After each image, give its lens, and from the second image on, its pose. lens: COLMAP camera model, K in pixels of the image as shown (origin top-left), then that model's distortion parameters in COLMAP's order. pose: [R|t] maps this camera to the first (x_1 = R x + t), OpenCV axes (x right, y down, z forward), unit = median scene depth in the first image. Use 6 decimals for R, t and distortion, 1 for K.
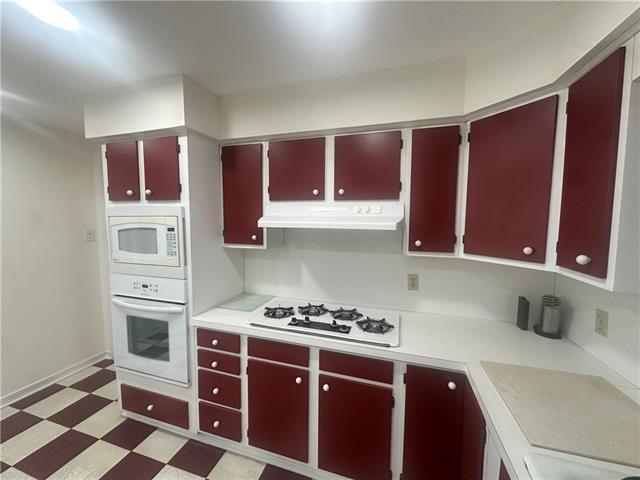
lens RADIAL K [[254.2, 0, 320.0], [0, 254.2, 240.0], [0, 0, 1]] dist [-0.000383, -0.000284]
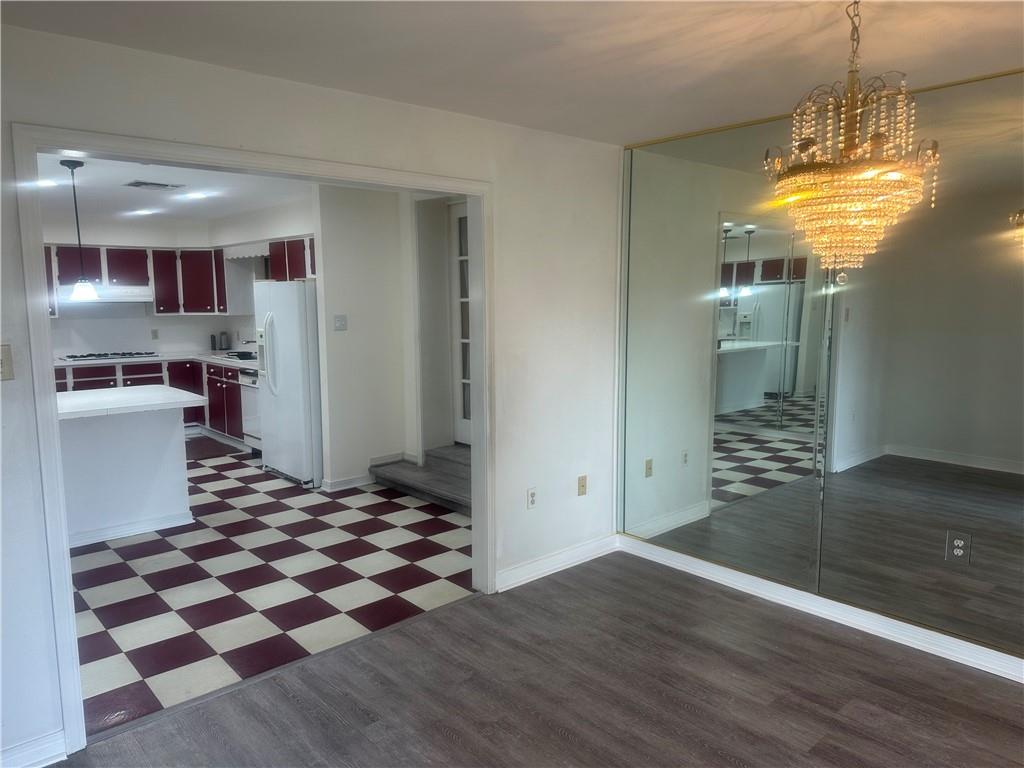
lens RADIAL K [[719.8, 0, 512.0], [0, 719.8, 384.0], [0, 0, 1]] dist [0.001531, -0.000294]
pose [[0.516461, -0.115137, 0.848535, -3.016348], [0.082677, 0.992995, 0.084417, 0.348760], [-0.852310, 0.026556, 0.522363, -4.210428]]
